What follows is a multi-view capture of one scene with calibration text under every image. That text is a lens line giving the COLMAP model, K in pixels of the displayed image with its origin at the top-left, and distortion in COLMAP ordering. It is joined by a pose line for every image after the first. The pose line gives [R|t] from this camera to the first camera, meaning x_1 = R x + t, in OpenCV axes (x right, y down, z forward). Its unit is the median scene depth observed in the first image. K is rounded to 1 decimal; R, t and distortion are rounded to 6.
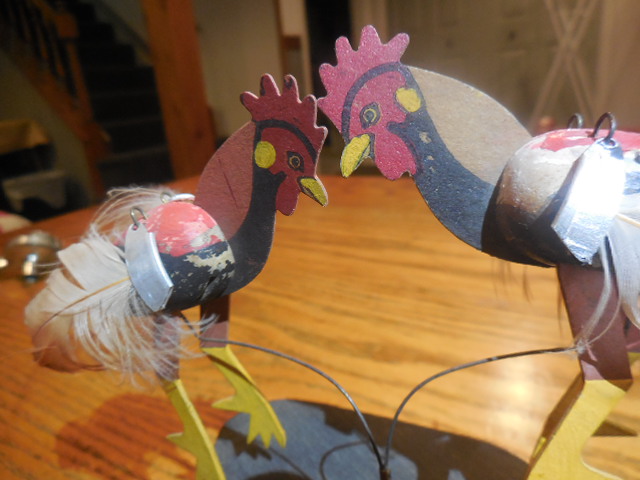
lens RADIAL K [[459.7, 0, 320.1], [0, 459.7, 233.8], [0, 0, 1]] dist [-0.047548, 0.005586]
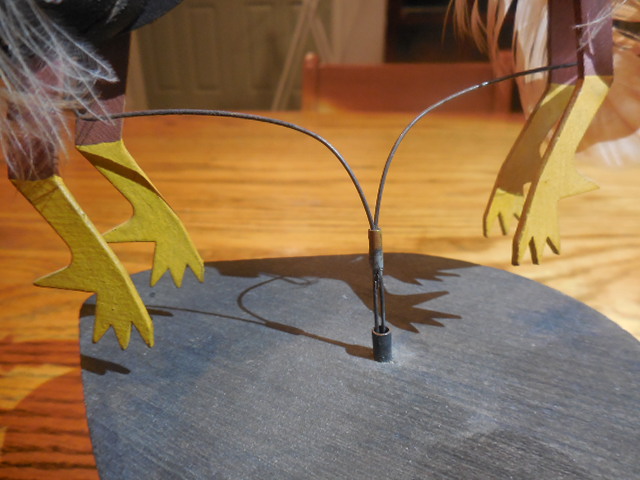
lens RADIAL K [[459.7, 0, 324.4], [0, 459.7, 242.3], [0, 0, 1]] dist [-0.047548, 0.005586]
pose [[0.874425, -0.113321, 0.471740, -0.098998], [0.057360, 0.989667, 0.131414, 0.117880], [-0.481758, -0.087852, 0.871890, 0.080841]]
